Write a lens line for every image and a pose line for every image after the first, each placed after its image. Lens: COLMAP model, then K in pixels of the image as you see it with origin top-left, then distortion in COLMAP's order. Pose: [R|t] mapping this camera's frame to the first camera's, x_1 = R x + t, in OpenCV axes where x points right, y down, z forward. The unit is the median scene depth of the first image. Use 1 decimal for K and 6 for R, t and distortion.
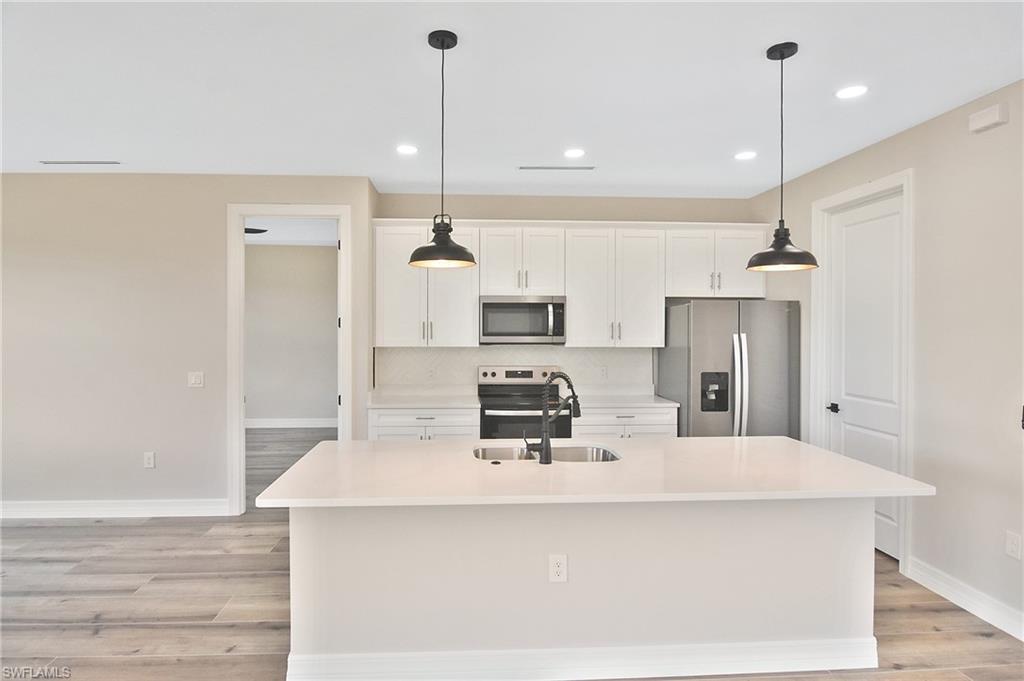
lens RADIAL K [[565.2, 0, 495.8], [0, 565.2, 338.7], [0, 0, 1]] dist [-0.013965, -0.000754]
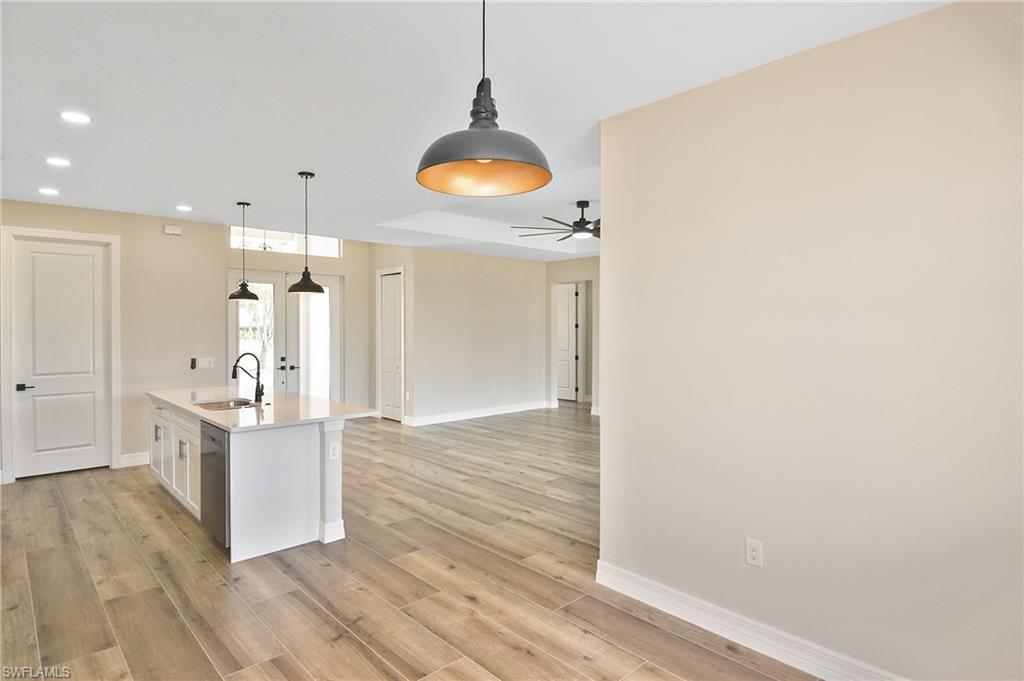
lens RADIAL K [[548.2, 0, 509.2], [0, 548.2, 333.9], [0, 0, 1]] dist [-0.008056, -0.001755]
pose [[-0.639878, -0.013681, 0.768355, -1.025476], [0.015281, 0.999417, 0.030521, -0.021902], [-0.768325, 0.031271, -0.639296, 0.868912]]
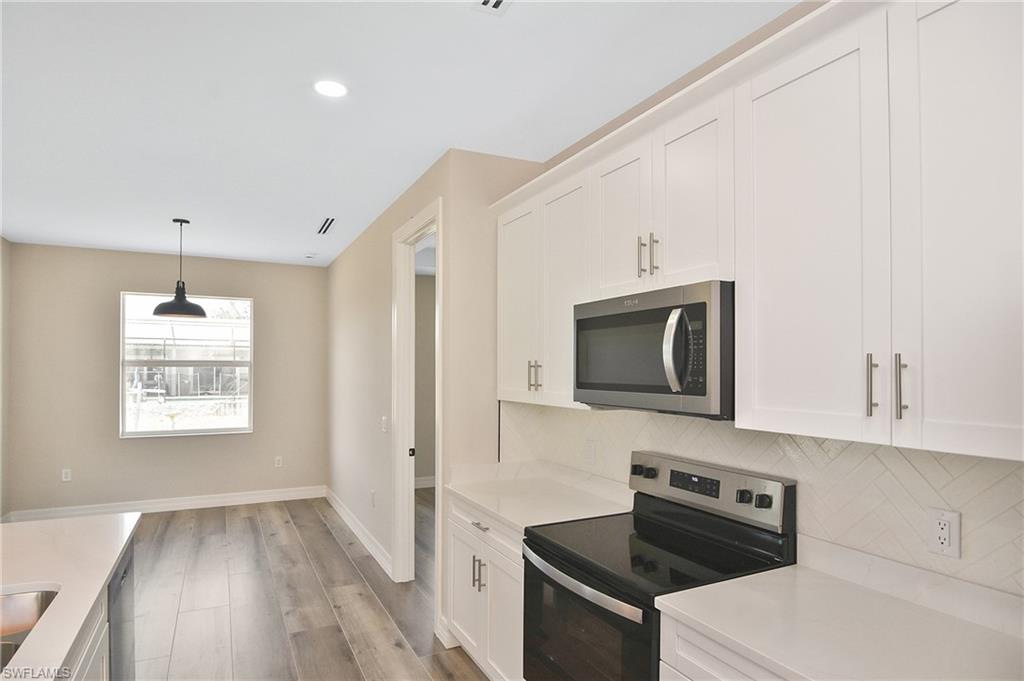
lens RADIAL K [[568.9, 0, 494.1], [0, 568.9, 365.8], [0, 0, 1]] dist [-0.004646, -0.000675]
pose [[0.374661, -0.005584, -0.927145, 0.422106], [-0.022814, 0.999624, -0.015239, -0.015571], [0.926881, 0.026862, 0.374392, 0.792264]]
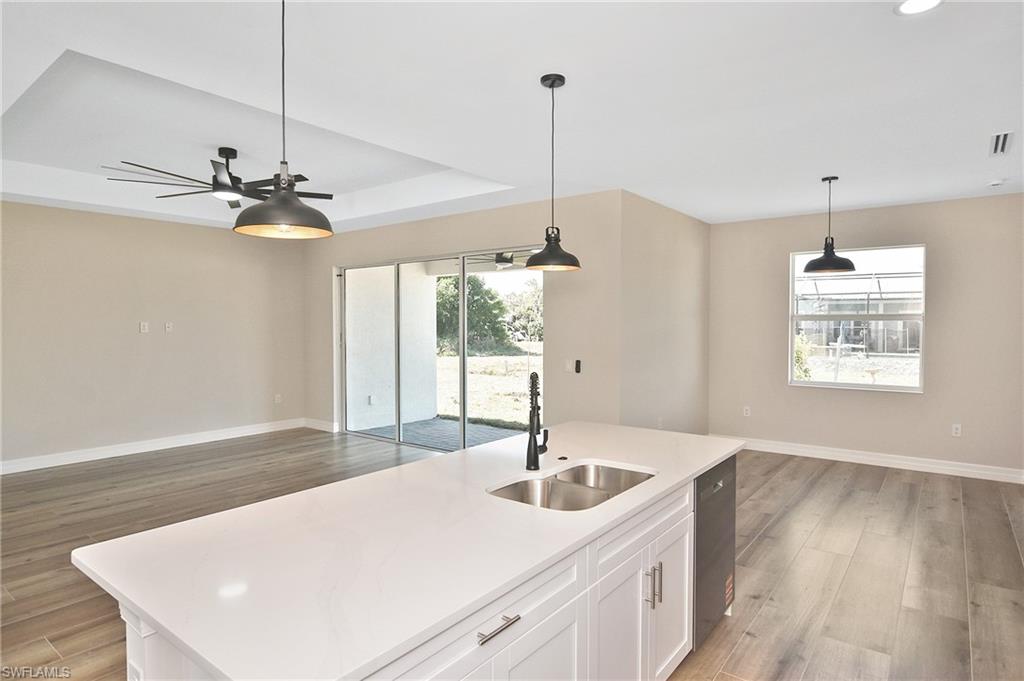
lens RADIAL K [[570.9, 0, 499.1], [0, 570.9, 340.6], [0, 0, 1]] dist [-0.017746, -0.000281]
pose [[-0.671572, 0.020873, -0.740645, 0.460212], [-0.017581, 0.998873, 0.044091, -0.014859], [0.740731, 0.042631, -0.670448, 0.909538]]
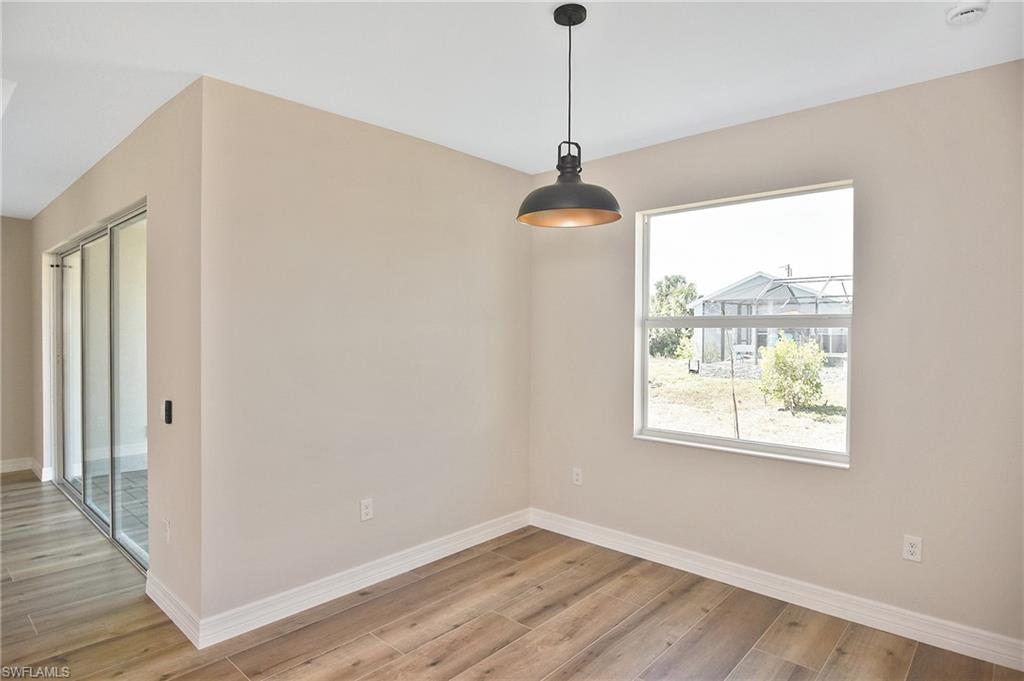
lens RADIAL K [[565.2, 0, 495.8], [0, 565.2, 338.7], [0, 0, 1]] dist [-0.013965, -0.000754]
pose [[-0.728759, 0.010275, -0.684693, -0.381338], [-0.017066, 0.999304, 0.033161, -0.021464], [0.684557, 0.035851, -0.728077, 0.957249]]
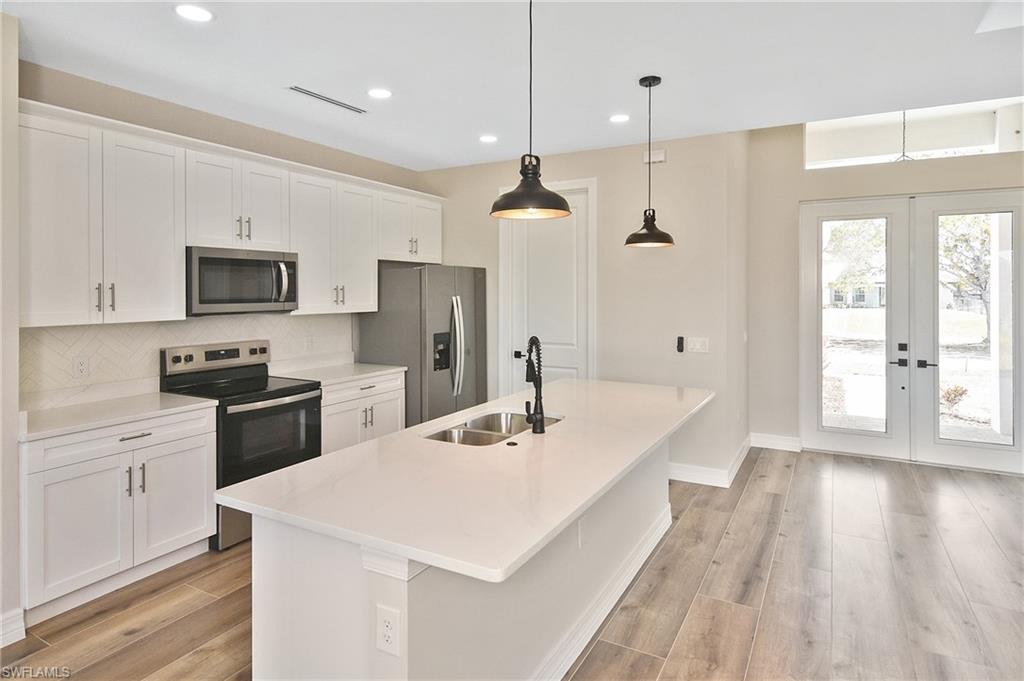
lens RADIAL K [[563.4, 0, 519.0], [0, 563.4, 291.7], [0, 0, 1]] dist [0.001901, 0.000484]
pose [[0.538866, -0.004357, 0.842380, -0.422387], [0.022045, 0.999717, -0.008932, -0.005442], [-0.842103, 0.023383, 0.538809, 0.297804]]
